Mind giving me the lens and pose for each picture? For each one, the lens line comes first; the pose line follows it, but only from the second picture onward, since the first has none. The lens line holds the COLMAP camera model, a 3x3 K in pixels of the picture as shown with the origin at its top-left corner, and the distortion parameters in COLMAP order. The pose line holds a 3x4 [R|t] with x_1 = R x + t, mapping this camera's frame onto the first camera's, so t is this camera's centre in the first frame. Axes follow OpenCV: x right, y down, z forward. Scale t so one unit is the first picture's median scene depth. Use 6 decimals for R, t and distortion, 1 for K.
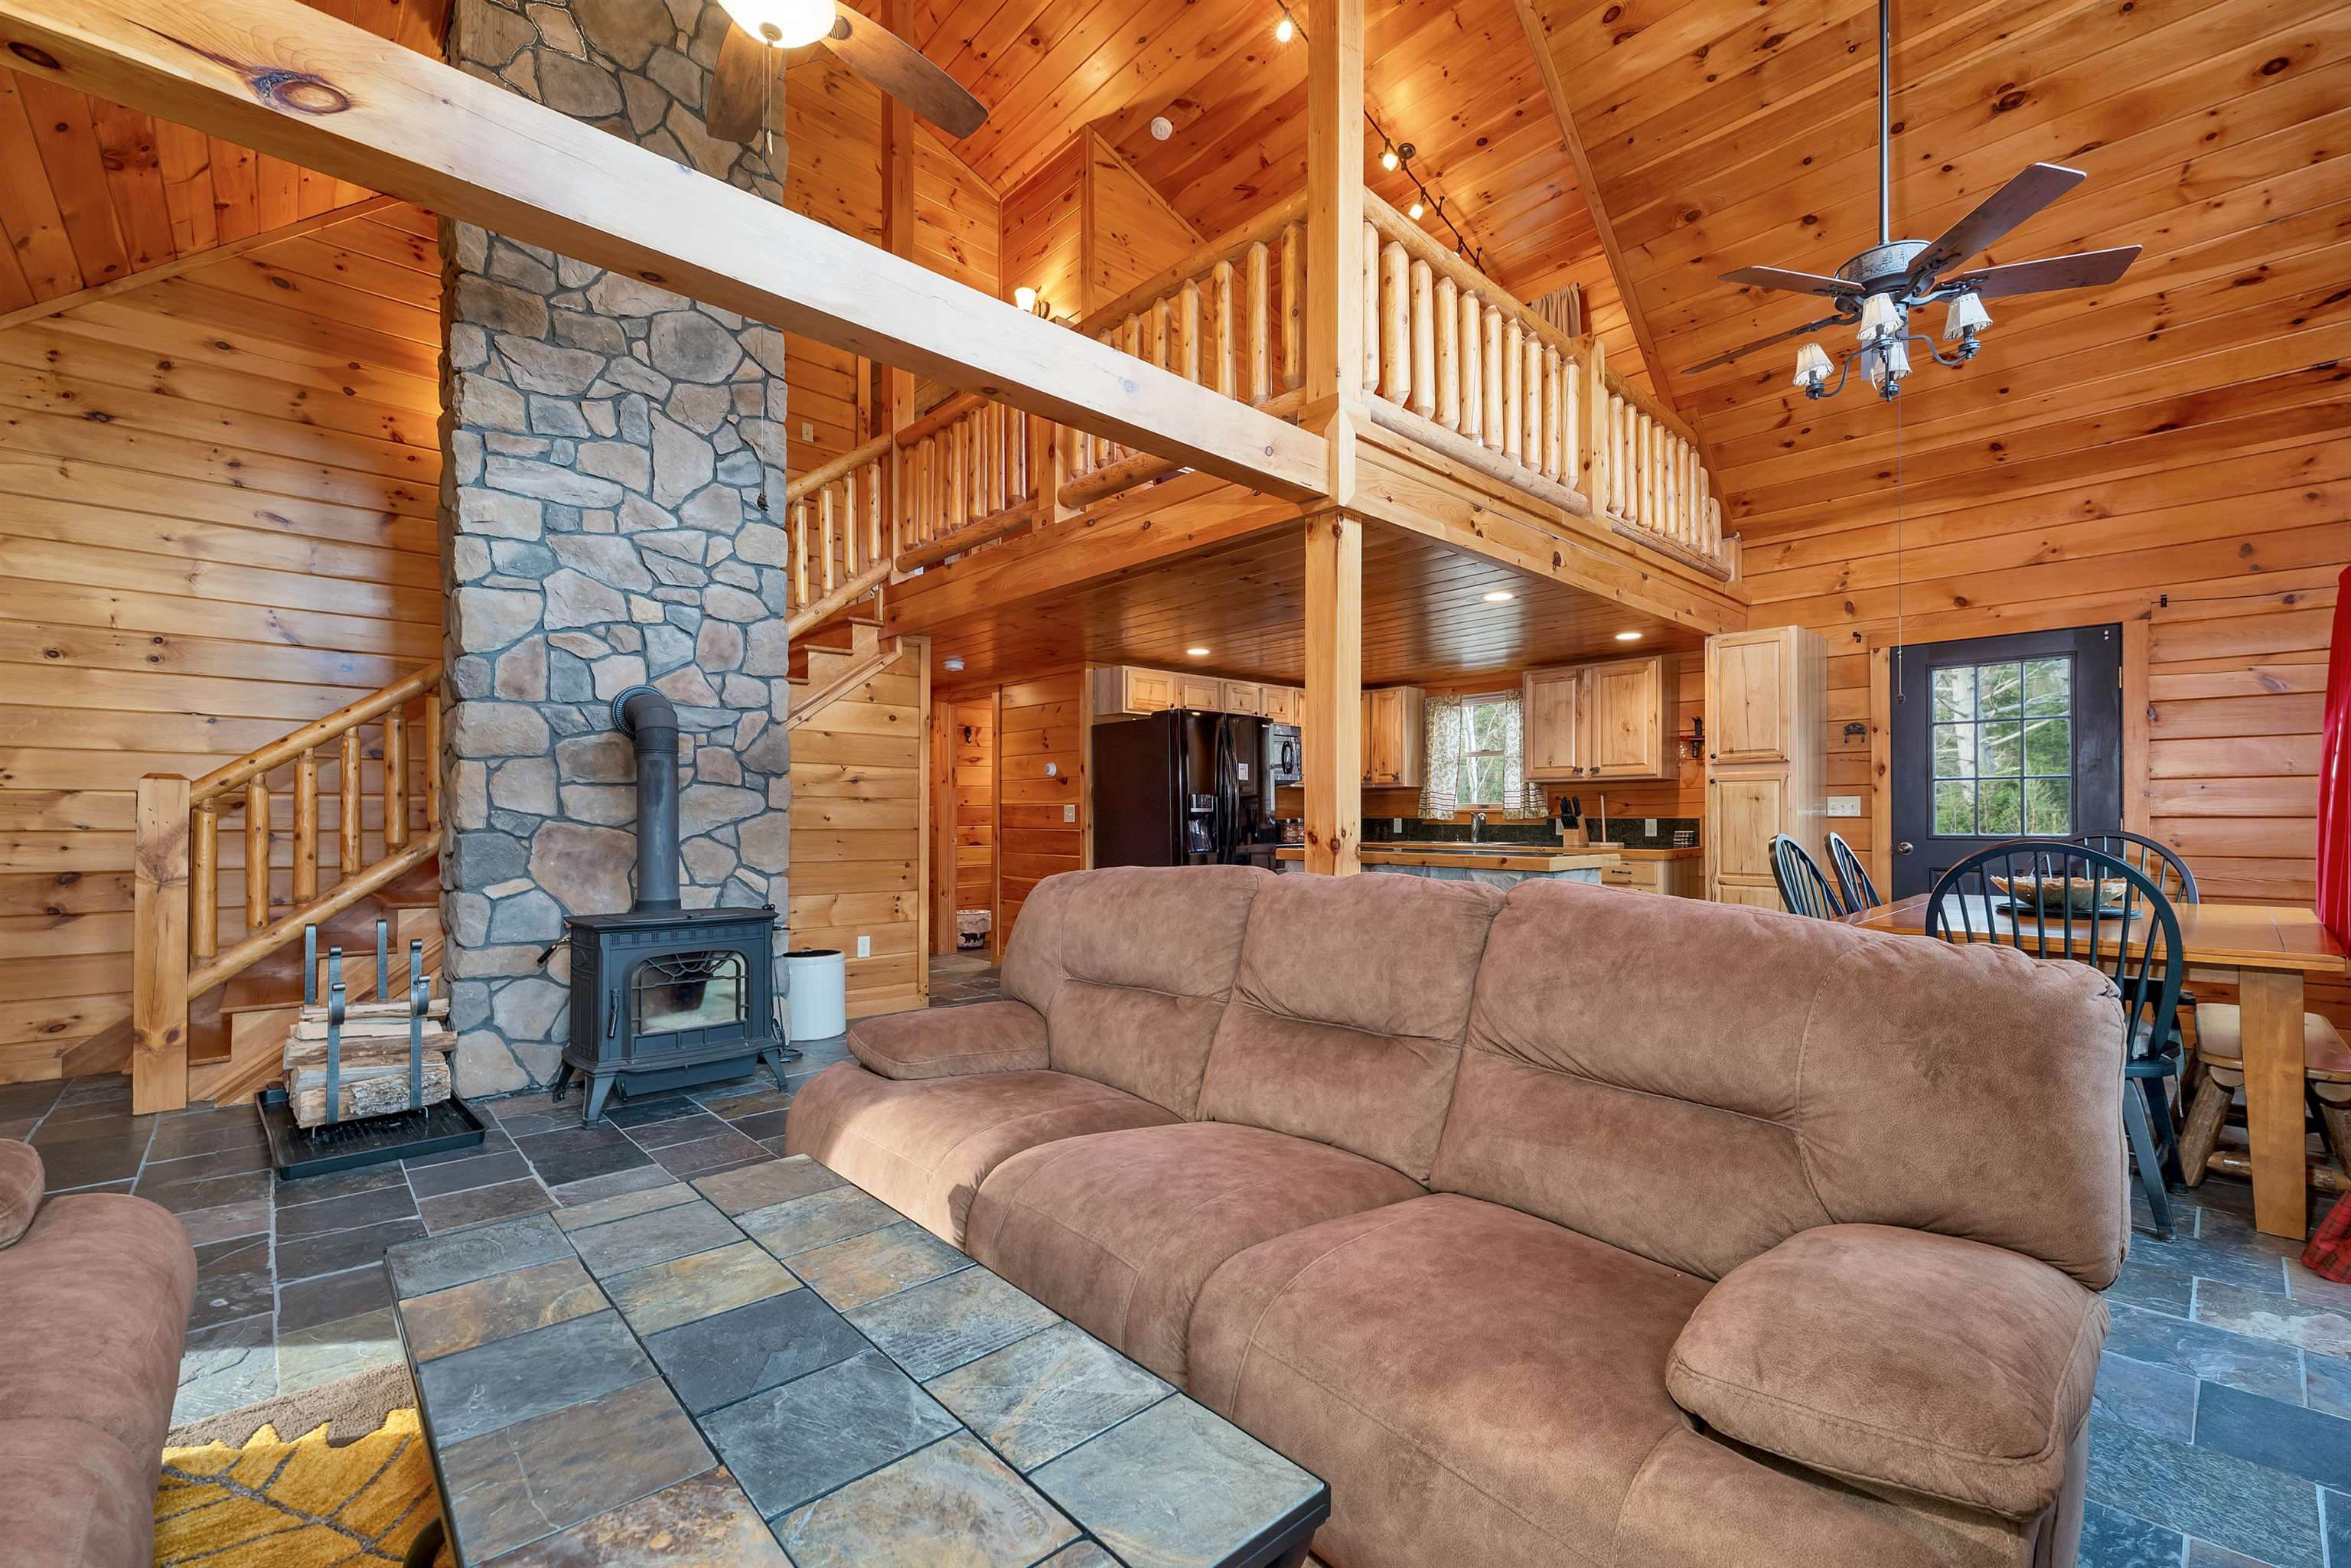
lens RADIAL K [[977.0, 0, 1161.7], [0, 977.0, 810.3], [0, 0, 1]] dist [0.000406, 0.000418]
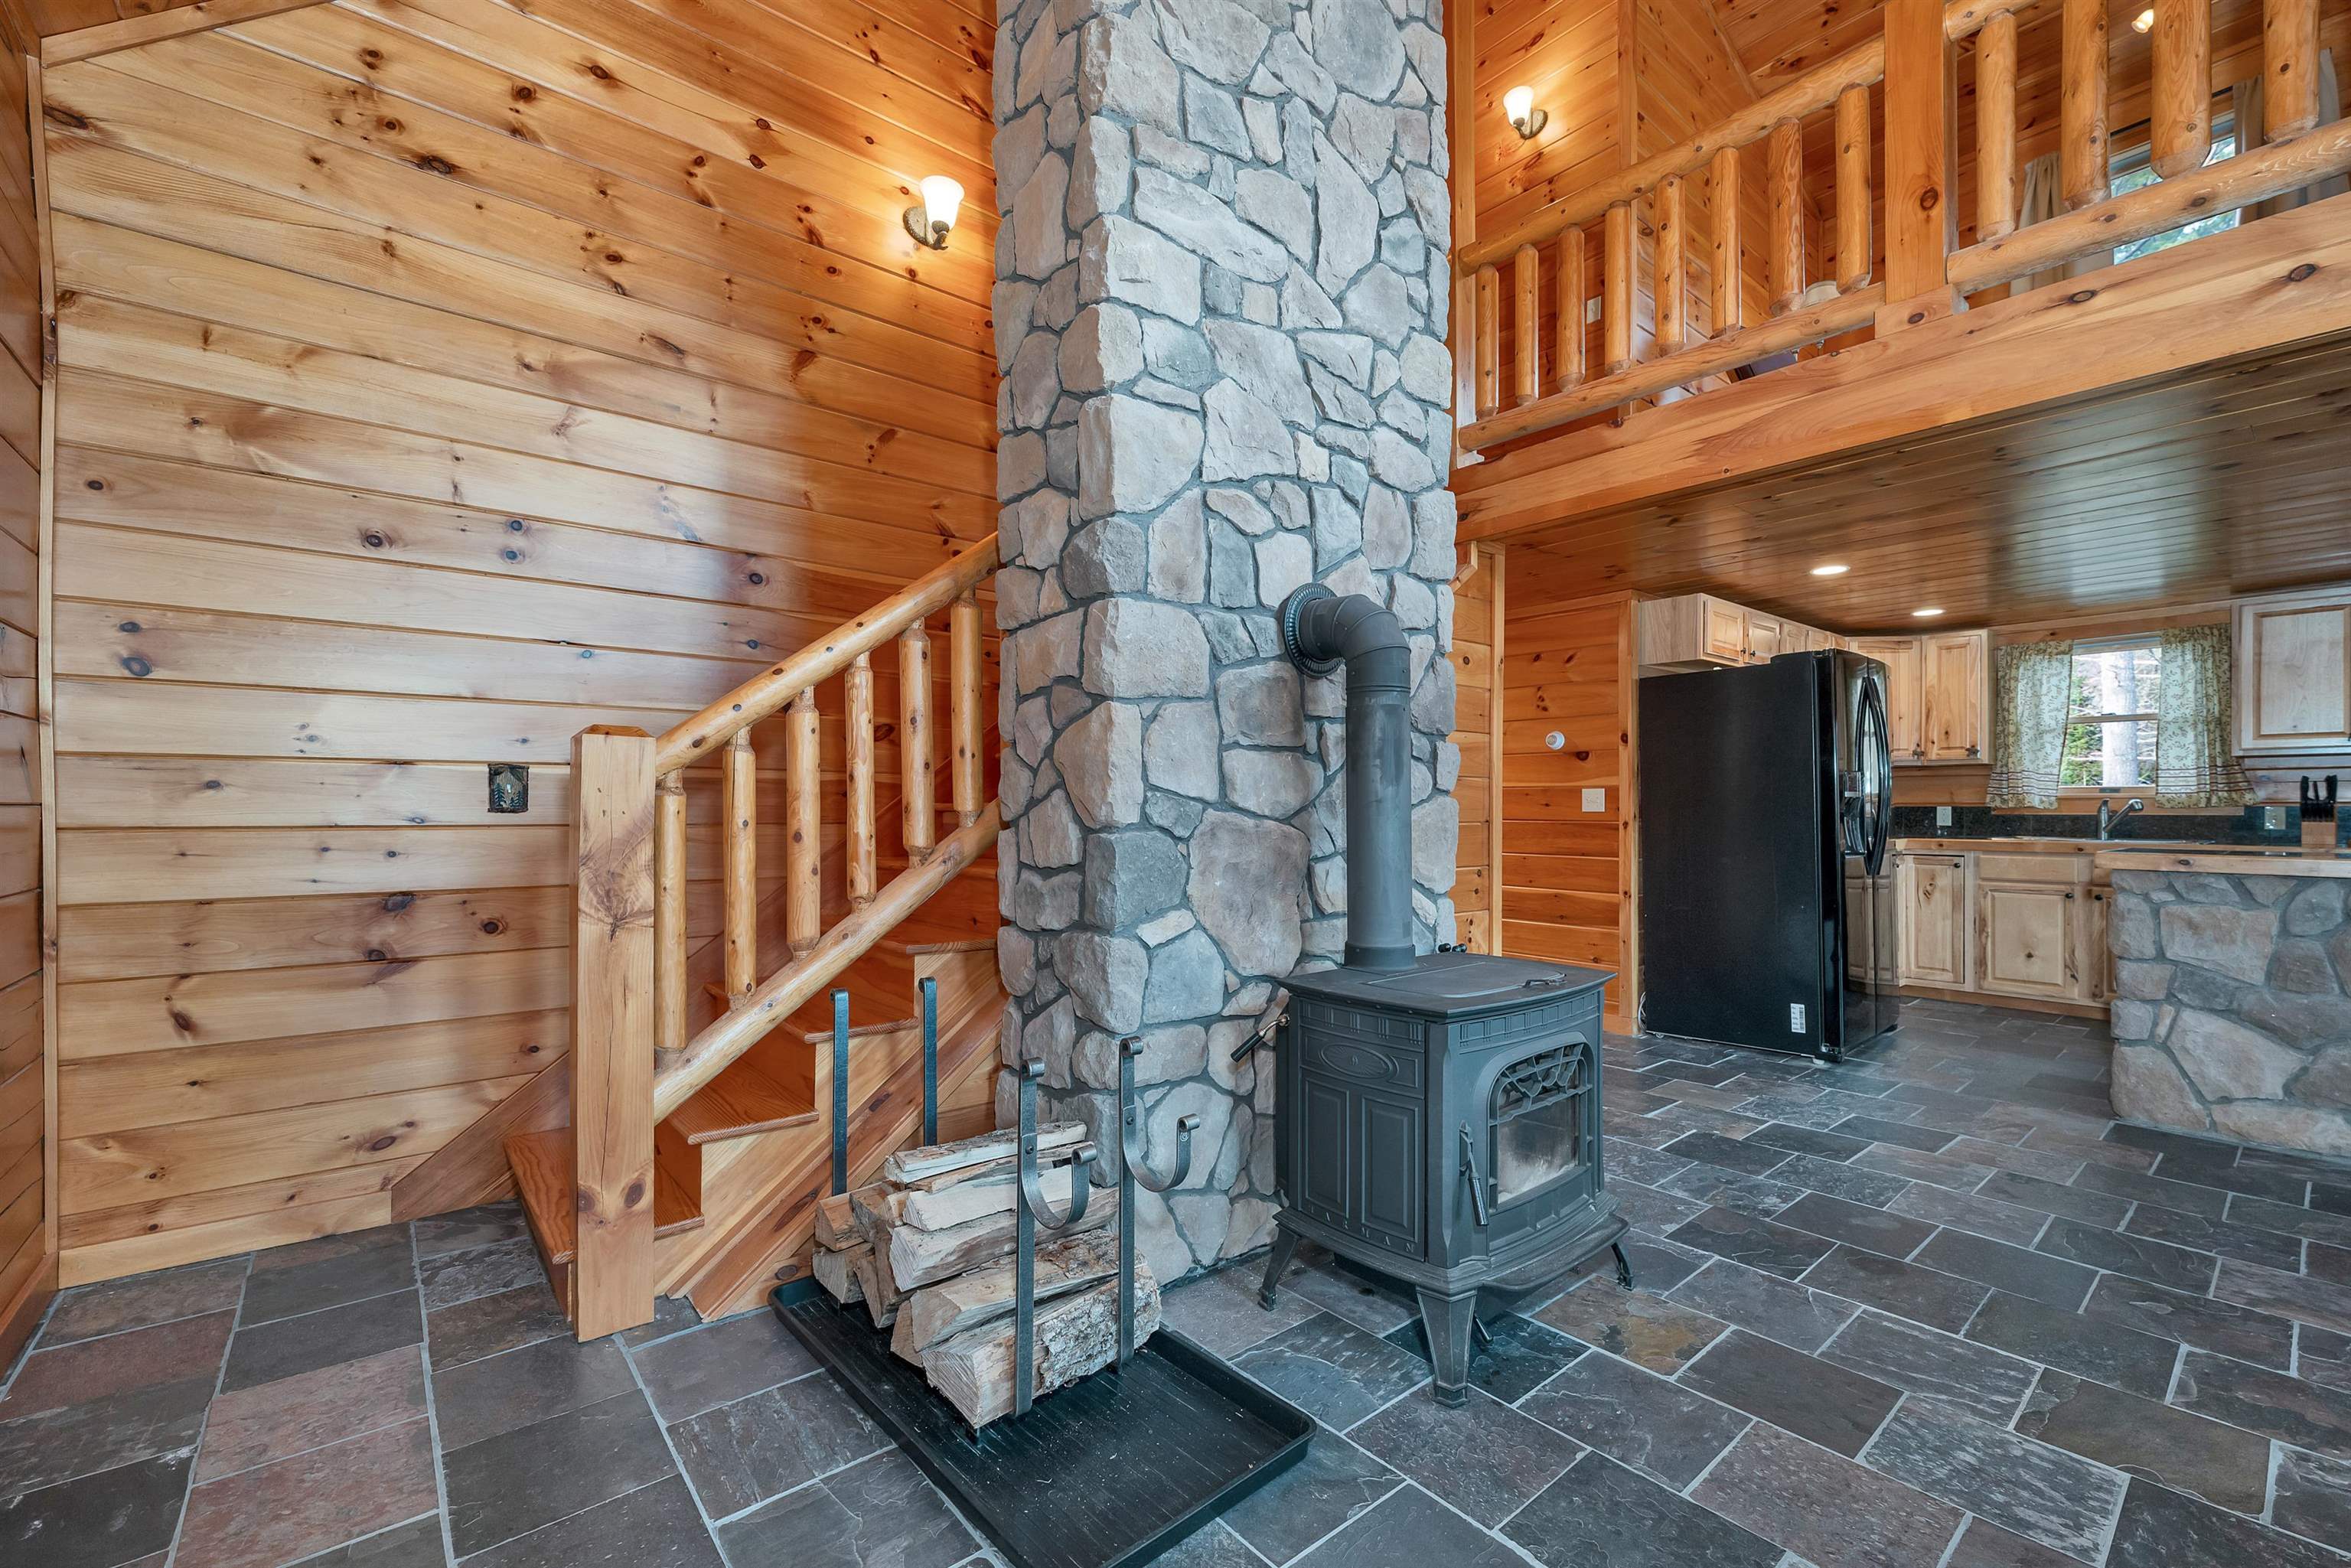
lens RADIAL K [[984.5, 0, 1186.4], [0, 984.5, 804.1], [0, 0, 1]] dist [-0.001432, 0.000047]
pose [[0.999073, -0.000258, -0.043044, -0.592373], [0.000480, 0.999987, 0.005143, 0.004188], [0.043042, -0.005158, 0.999060, 0.398644]]
